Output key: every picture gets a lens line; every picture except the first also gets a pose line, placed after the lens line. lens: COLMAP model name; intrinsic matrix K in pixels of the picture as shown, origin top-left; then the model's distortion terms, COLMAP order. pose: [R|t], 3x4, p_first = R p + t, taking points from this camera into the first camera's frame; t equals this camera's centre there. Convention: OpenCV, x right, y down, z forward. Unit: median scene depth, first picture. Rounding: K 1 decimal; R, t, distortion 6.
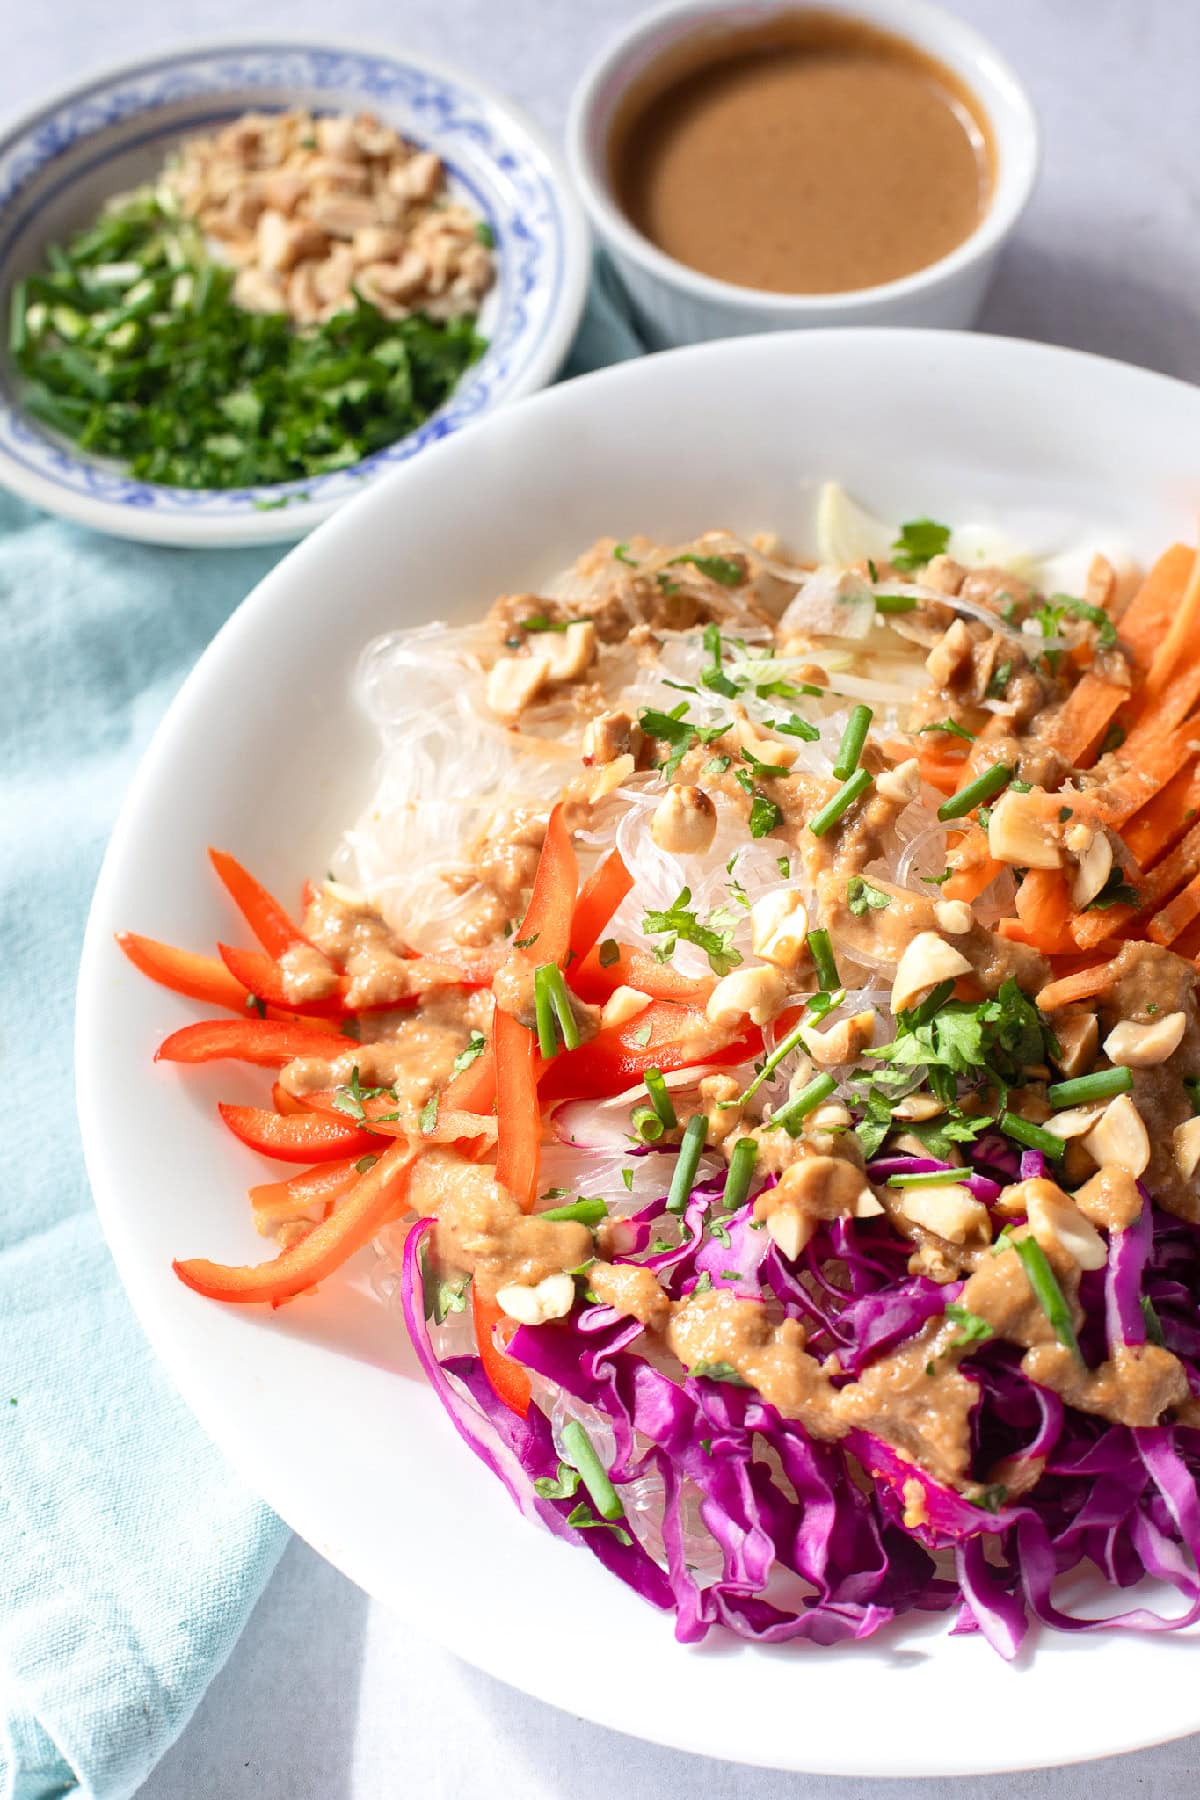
lens RADIAL K [[2787.1, 0, 552.1], [0, 2787.1, 904.2], [0, 0, 1]] dist [-0.153553, 0.000000]
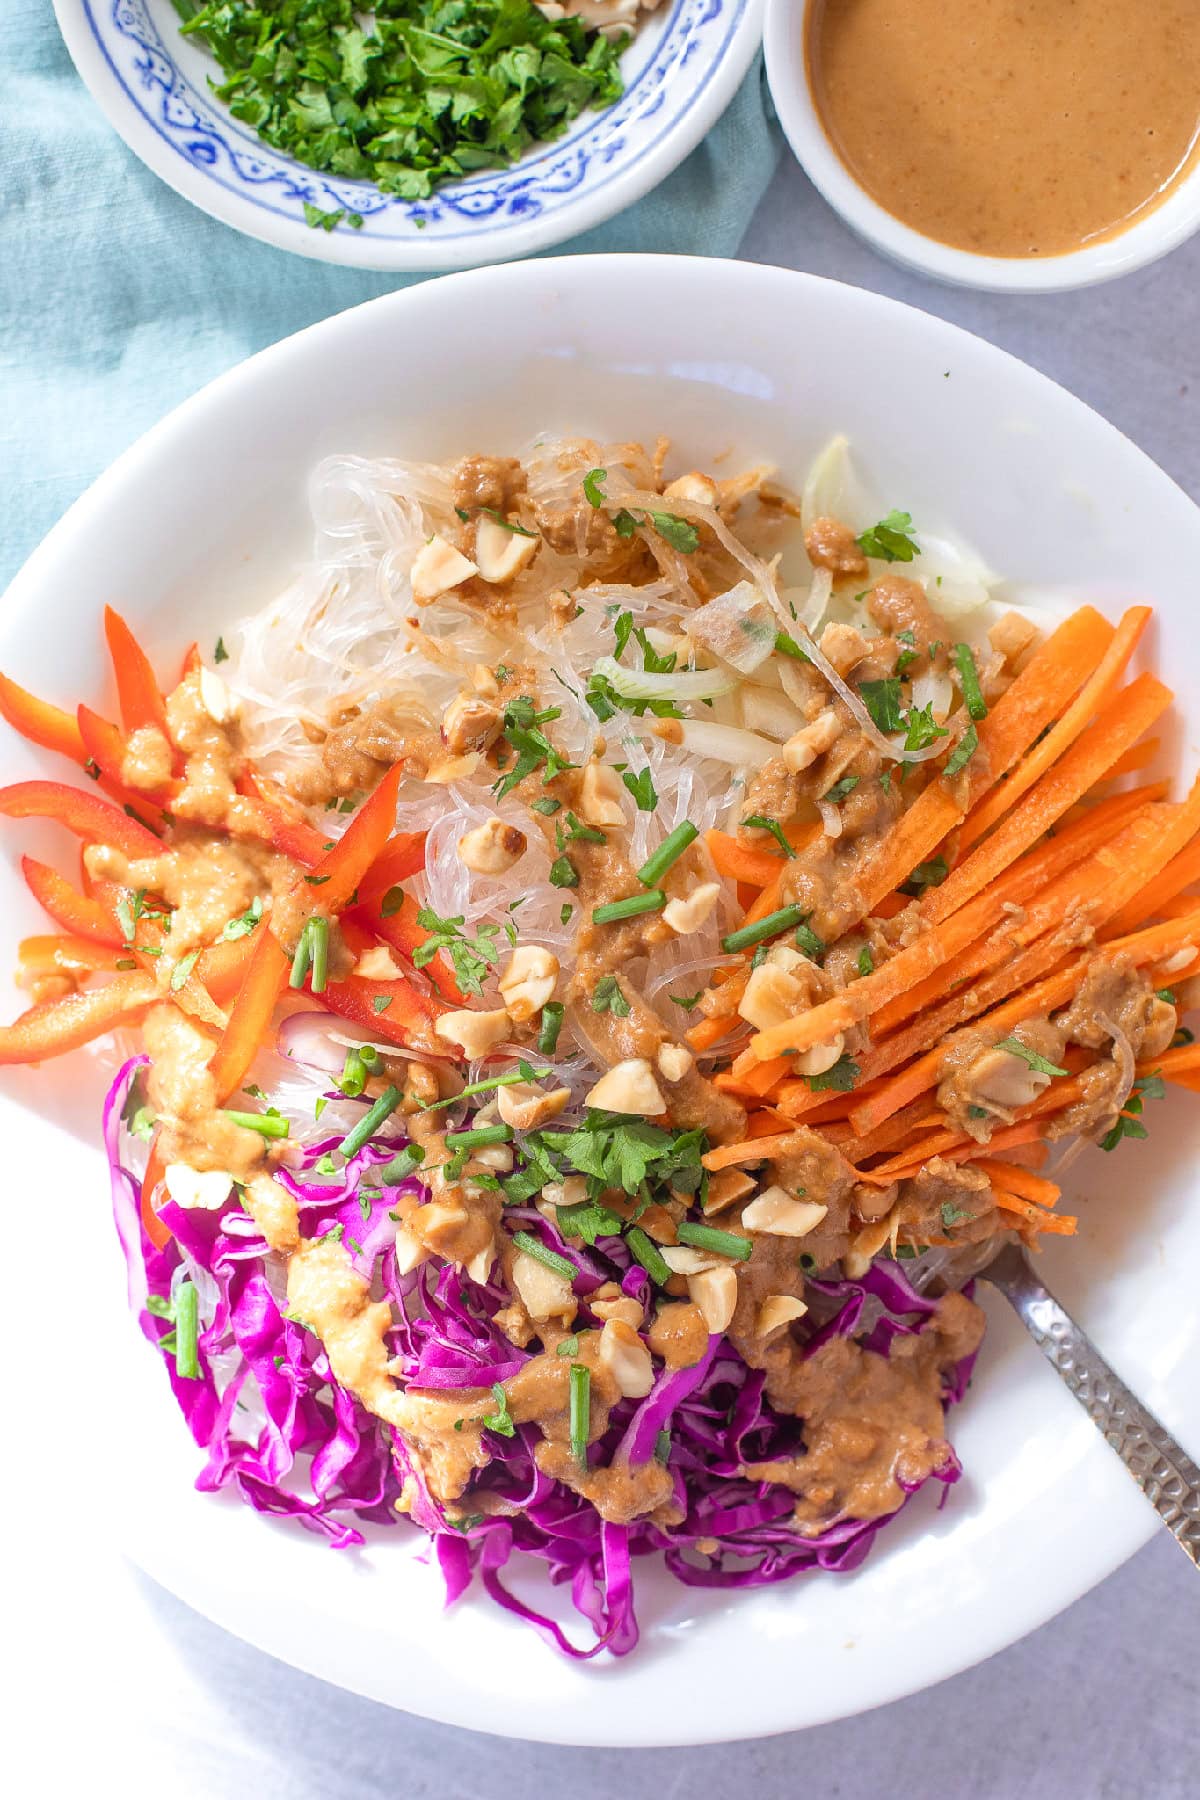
lens RADIAL K [[2787.1, 0, 575.2], [0, 2787.1, 845.5], [0, 0, 1]] dist [-0.153553, 0.000000]
pose [[0.914702, 0.400489, 0.054122, 0.018022], [-0.376513, 0.795861, 0.474177, -0.545484], [0.146829, -0.454108, 0.878764, 0.080027]]
